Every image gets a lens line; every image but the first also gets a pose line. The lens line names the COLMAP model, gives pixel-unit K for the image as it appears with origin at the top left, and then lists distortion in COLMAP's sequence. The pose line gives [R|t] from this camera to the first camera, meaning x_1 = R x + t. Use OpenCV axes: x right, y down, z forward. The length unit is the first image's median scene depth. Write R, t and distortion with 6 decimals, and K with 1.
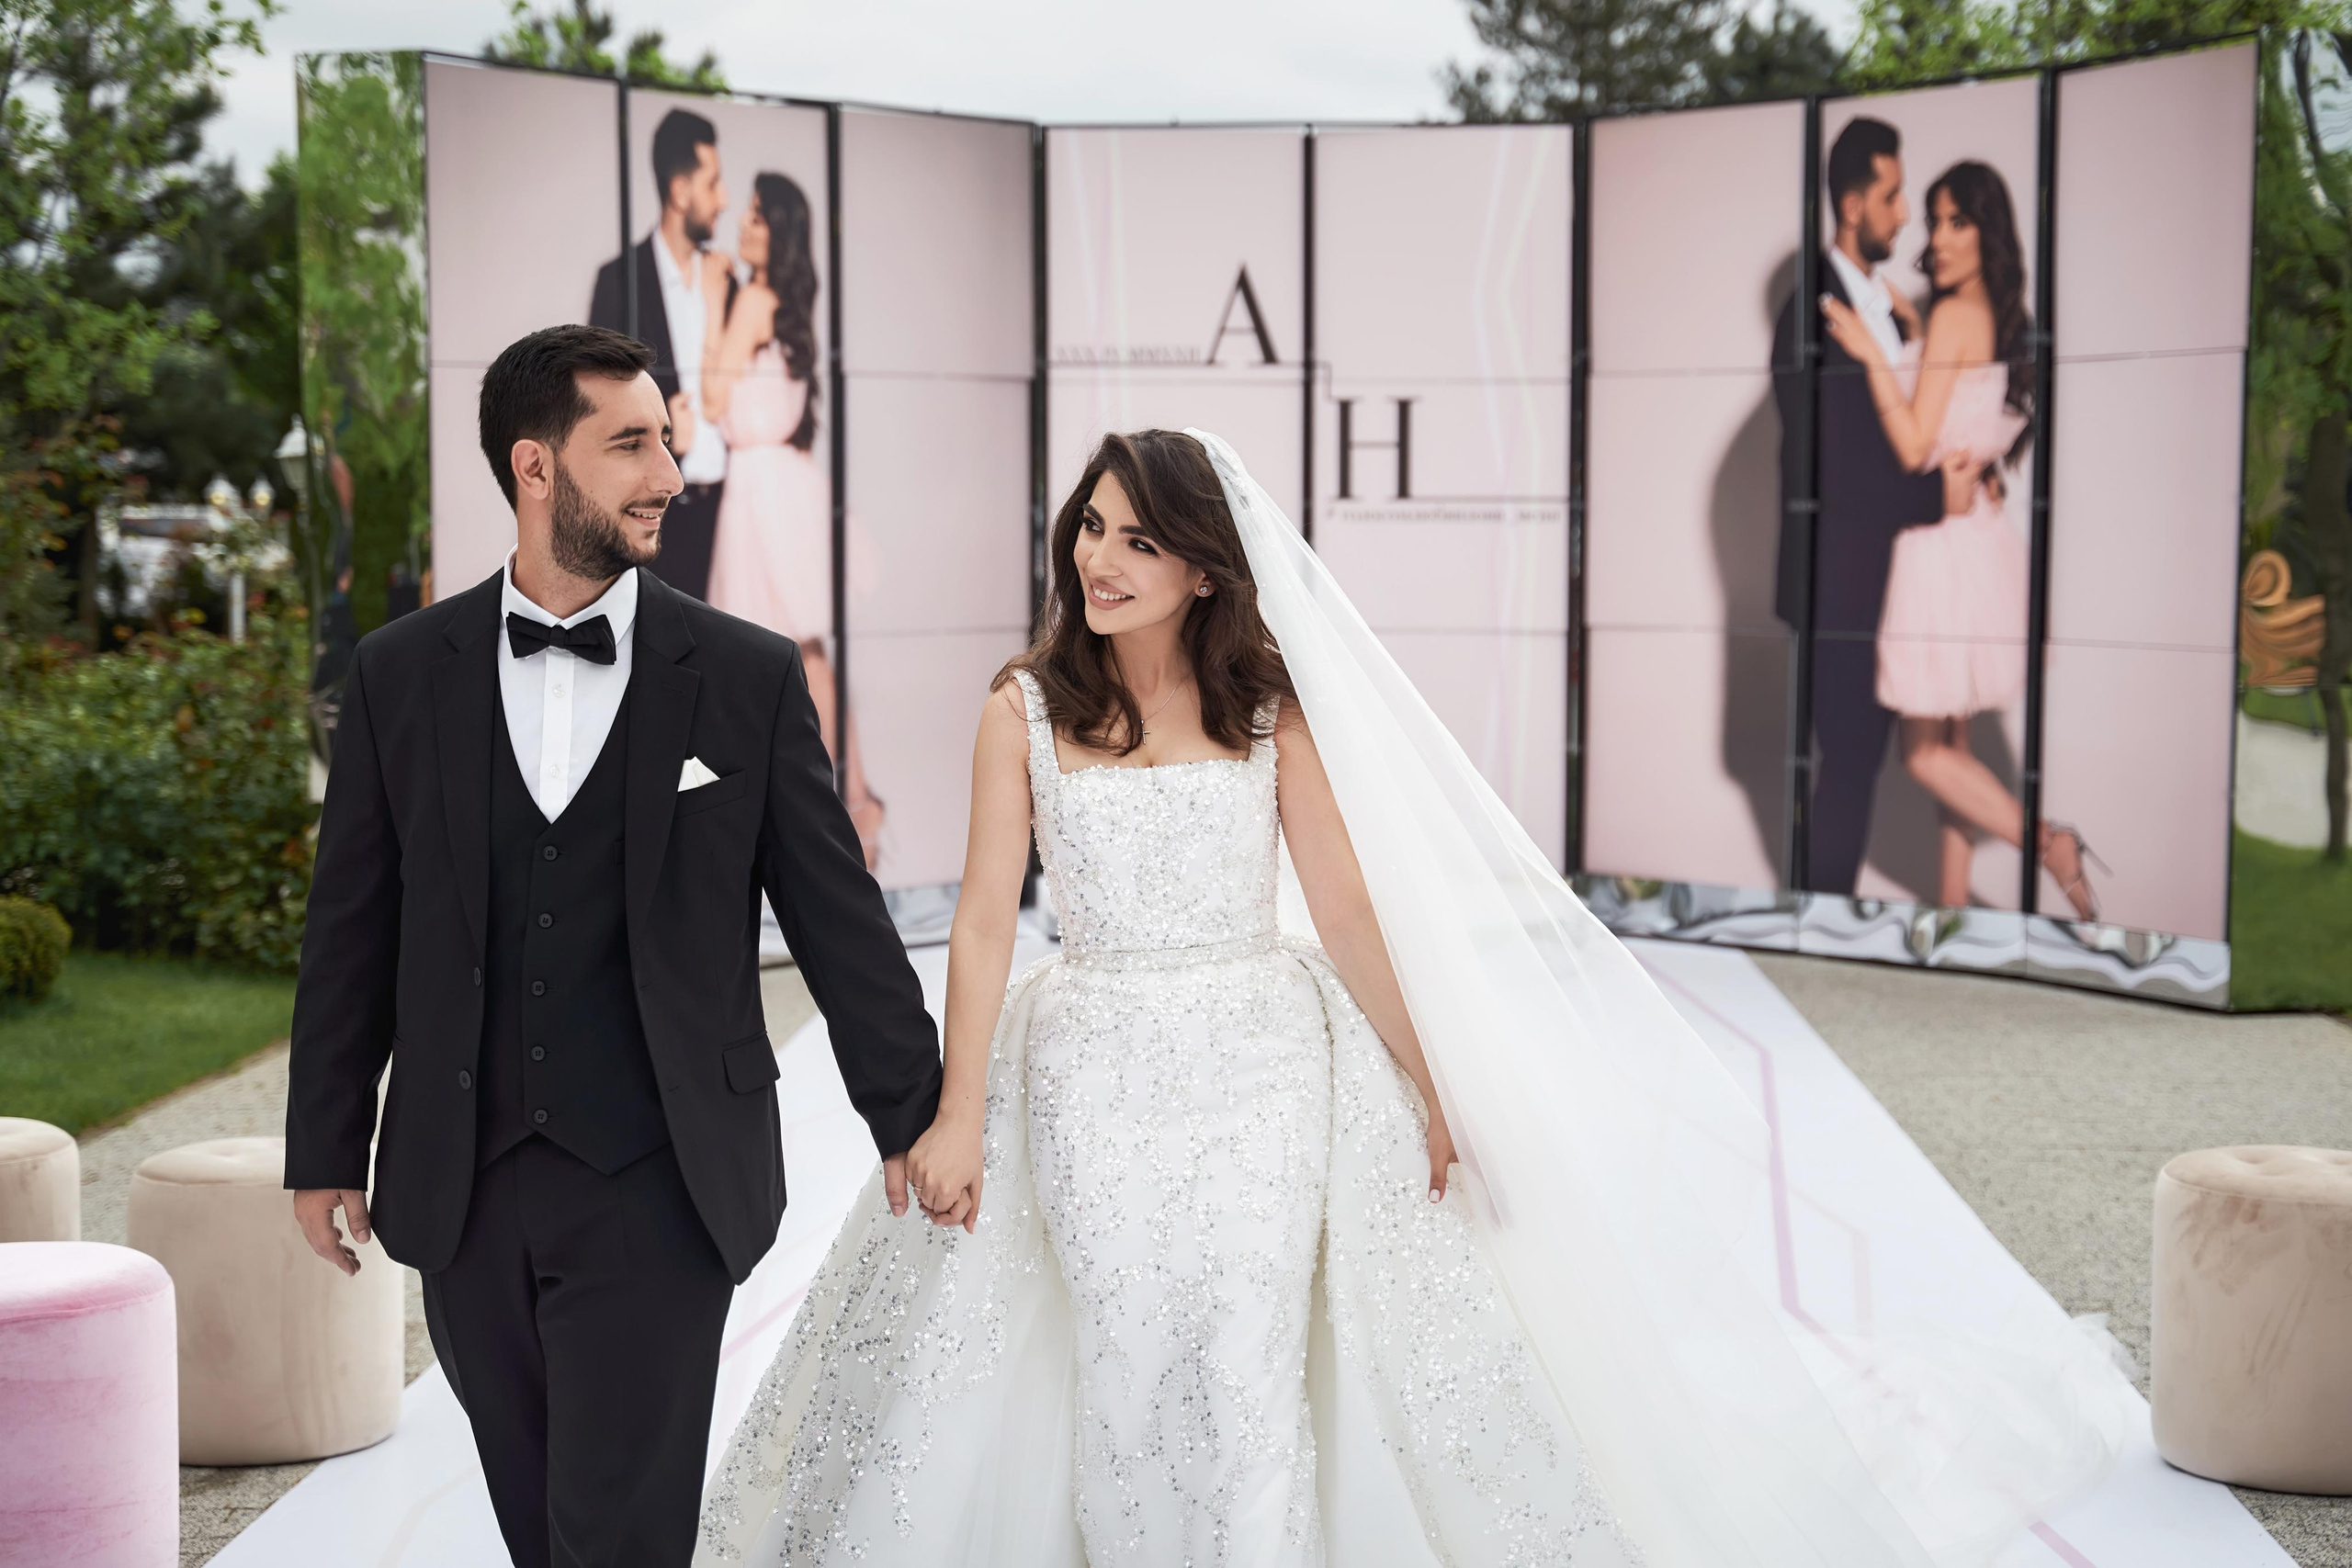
lens RADIAL K [[3661.0, 0, 1195.9], [0, 3661.0, 865.3], [0, 0, 1]] dist [0.127122, 0.000000]
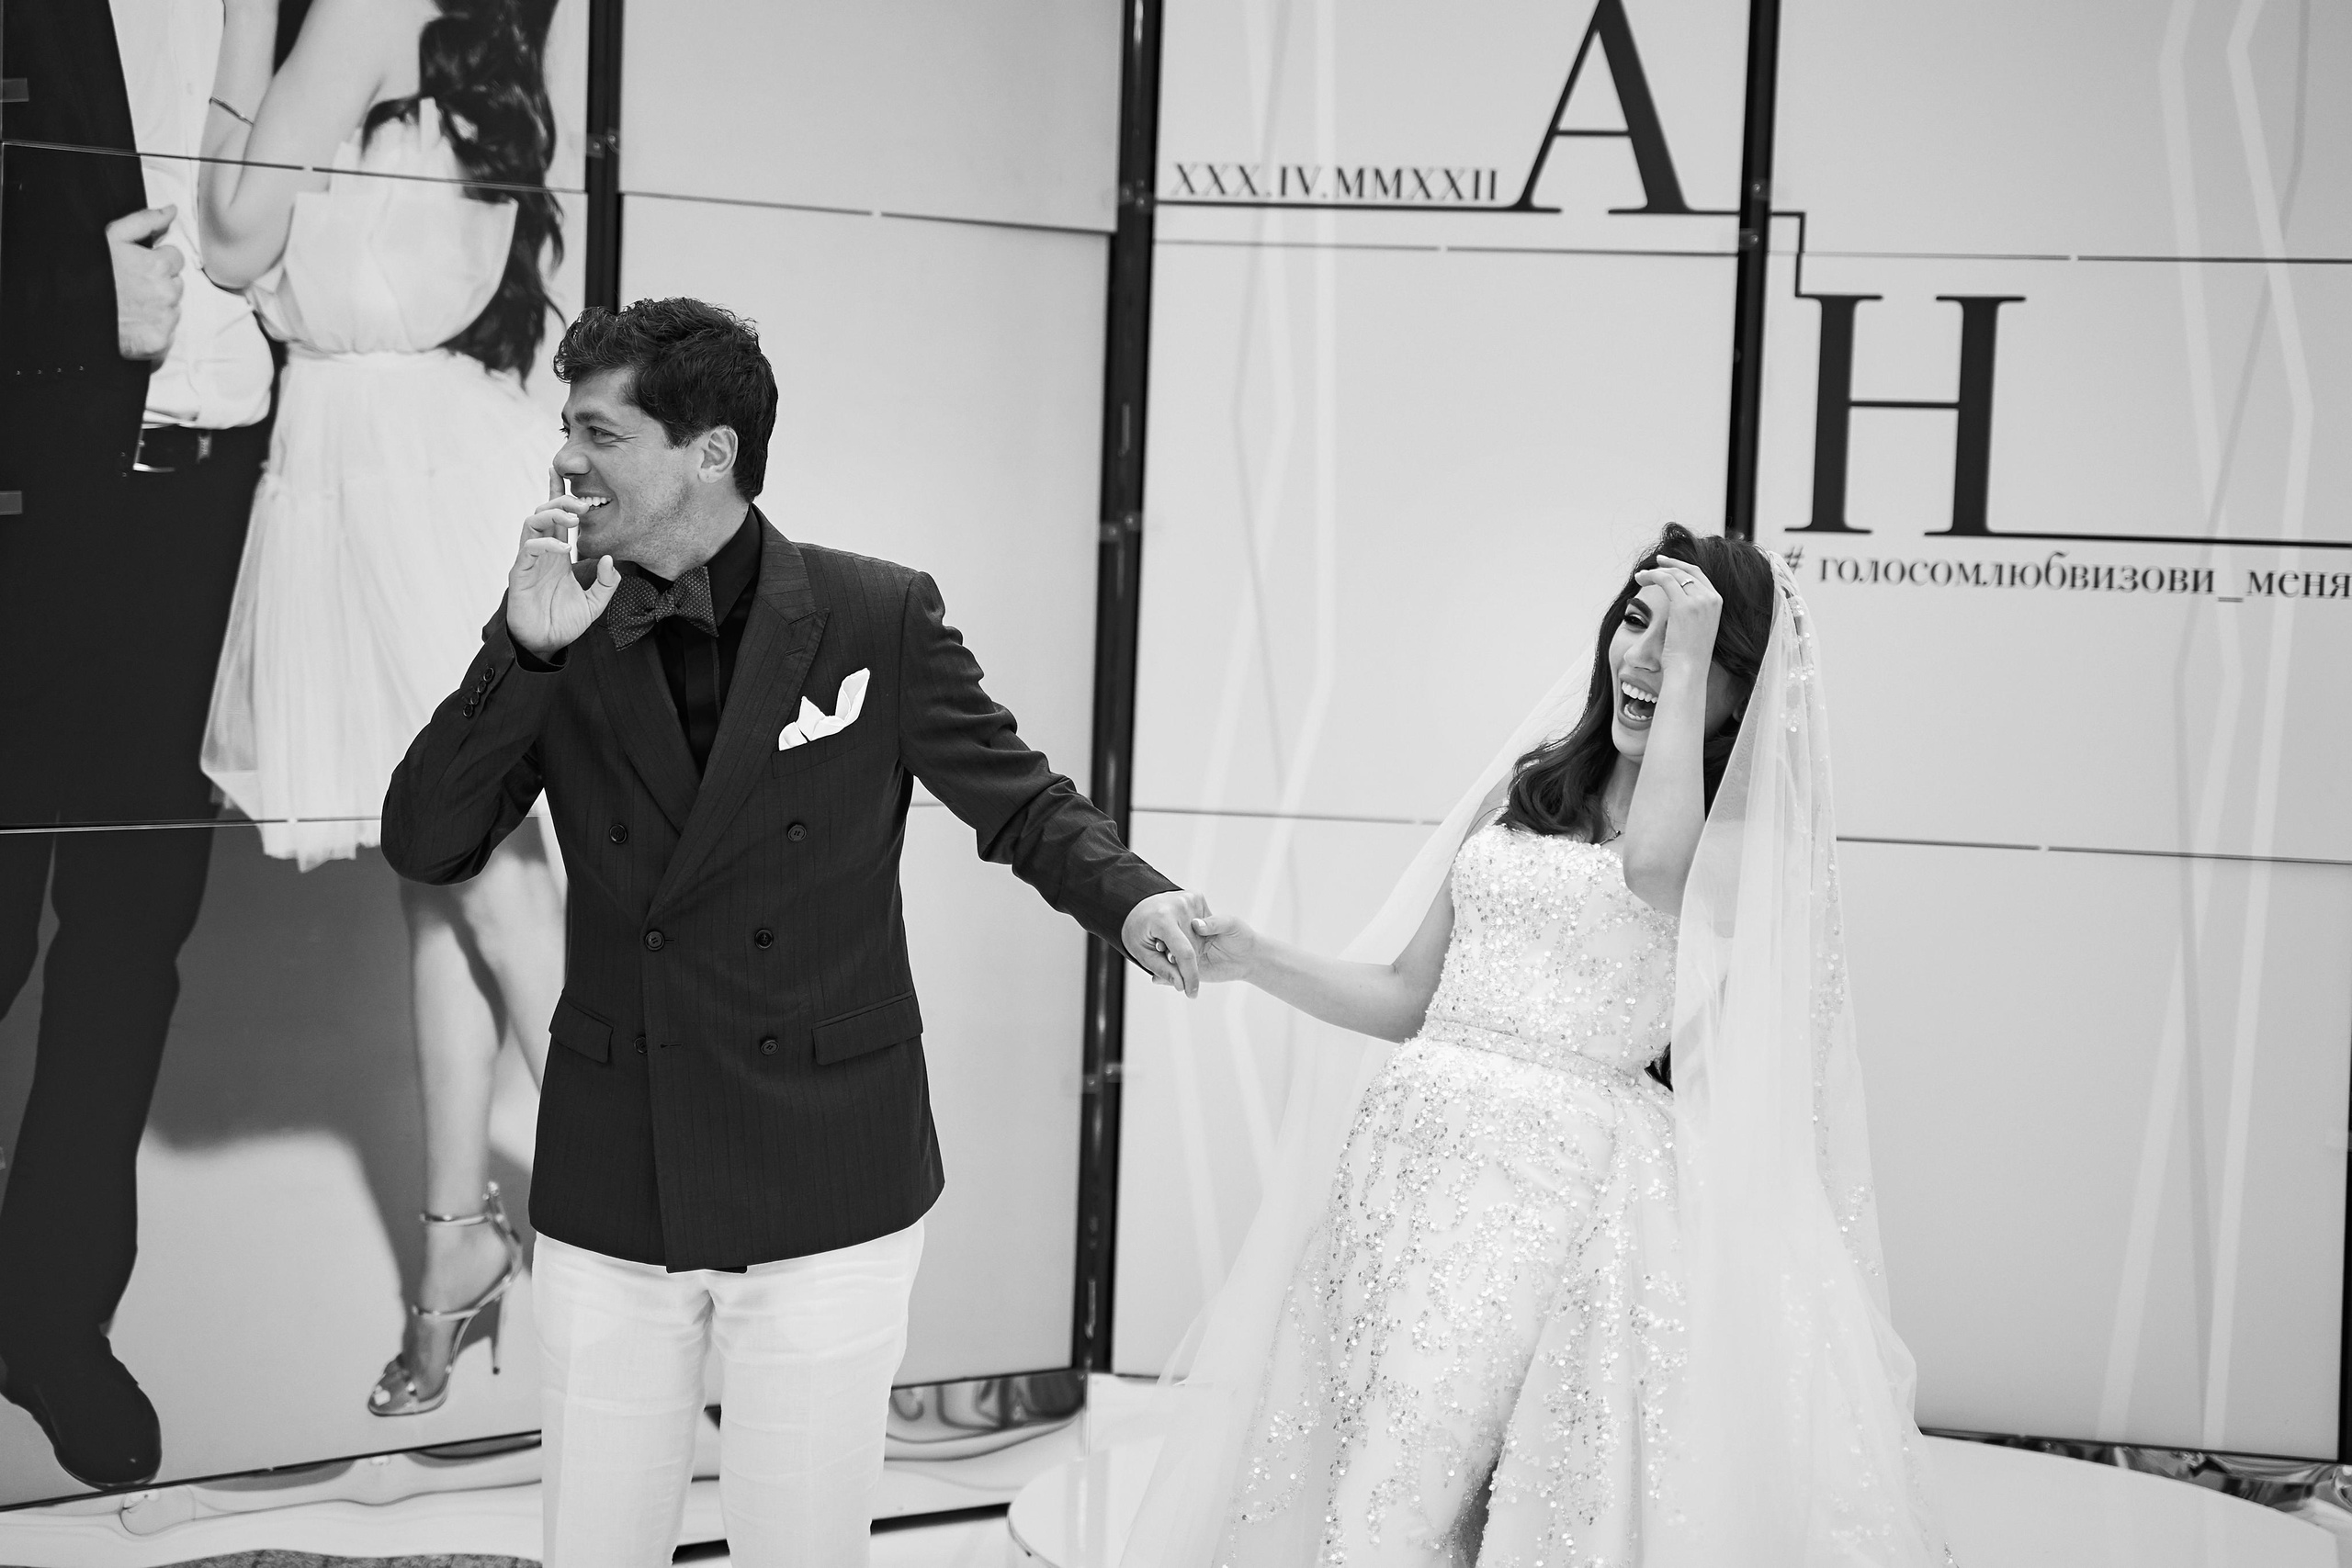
lens RADIAL K [[4766.6, 0, 1160.1], [0, 4766.6, 785.1], [0, 0, 1]] dist [0.278702, 0.000000]
pose [[0.988824, 0.039647, -0.143717, 0.048251], [-0.047246, 0.997639, -0.049849, -0.041471], [0.141401, 0.056082, 0.988362, 0.469803]]
